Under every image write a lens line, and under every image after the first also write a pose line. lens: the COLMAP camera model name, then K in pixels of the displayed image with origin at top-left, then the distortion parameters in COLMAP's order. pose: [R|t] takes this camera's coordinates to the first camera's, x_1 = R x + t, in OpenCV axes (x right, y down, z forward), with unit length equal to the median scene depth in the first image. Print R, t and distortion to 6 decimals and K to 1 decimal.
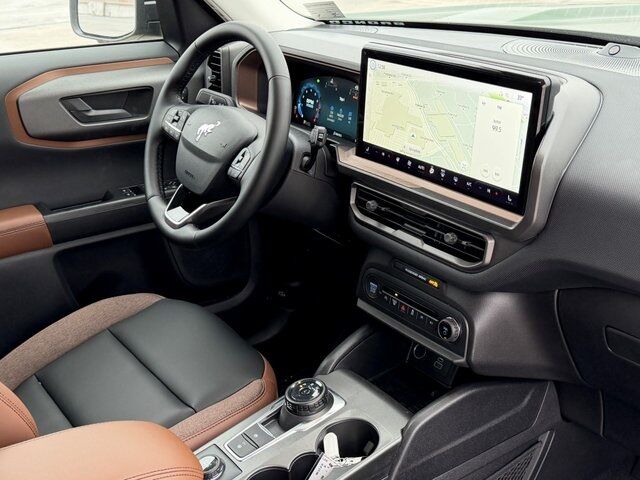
lens RADIAL K [[838.5, 0, 320.0], [0, 838.5, 240.0], [0, 0, 1]] dist [-0.021496, 0.000000]
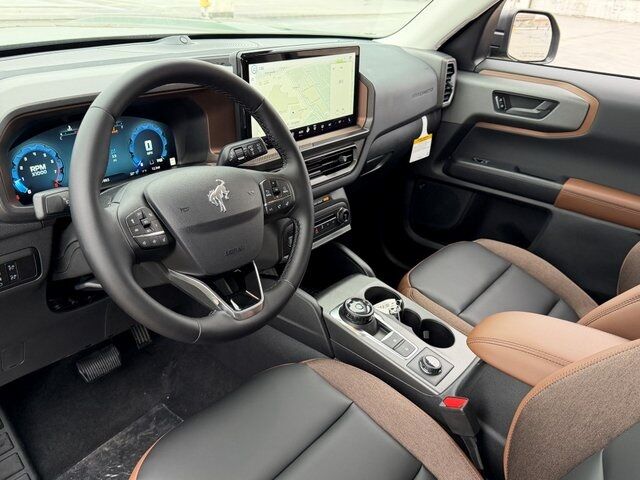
lens RADIAL K [[536.2, 0, 319.5], [0, 536.2, 240.4], [0, 0, 1]] dist [-0.055960, -0.002780]
pose [[-0.276030, -0.451137, 0.848695, -0.671393], [0.288268, 0.803493, 0.520865, -0.371122], [-0.916902, 0.388426, -0.091740, 1.070562]]
